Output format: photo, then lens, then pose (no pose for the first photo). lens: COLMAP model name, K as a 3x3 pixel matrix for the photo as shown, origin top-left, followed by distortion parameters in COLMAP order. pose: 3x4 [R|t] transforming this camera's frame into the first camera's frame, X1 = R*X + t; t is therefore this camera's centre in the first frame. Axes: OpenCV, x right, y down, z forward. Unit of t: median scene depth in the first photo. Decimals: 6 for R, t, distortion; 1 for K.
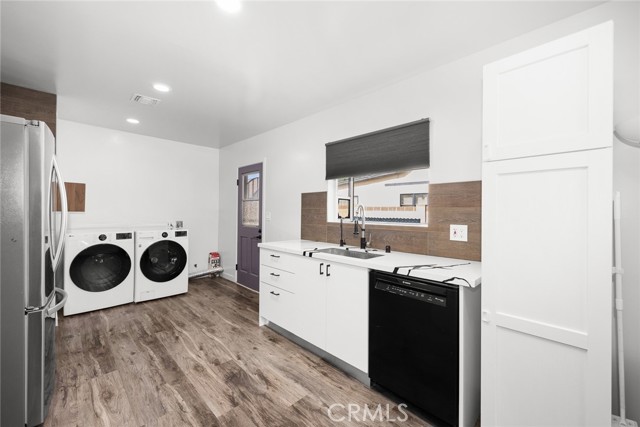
lens RADIAL K [[261.8, 0, 322.0], [0, 261.8, 213.3], [0, 0, 1]] dist [-0.000371, 0.000051]
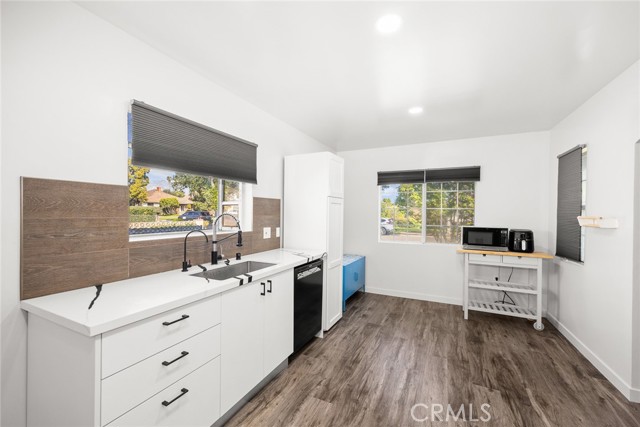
lens RADIAL K [[261.8, 0, 322.0], [0, 261.8, 213.3], [0, 0, 1]] dist [-0.000371, 0.000051]
pose [[-0.338698, -0.017856, 0.940726, -0.860317], [-0.014985, 0.999795, 0.013582, -0.052958], [-0.940776, -0.009496, -0.338896, 1.088410]]
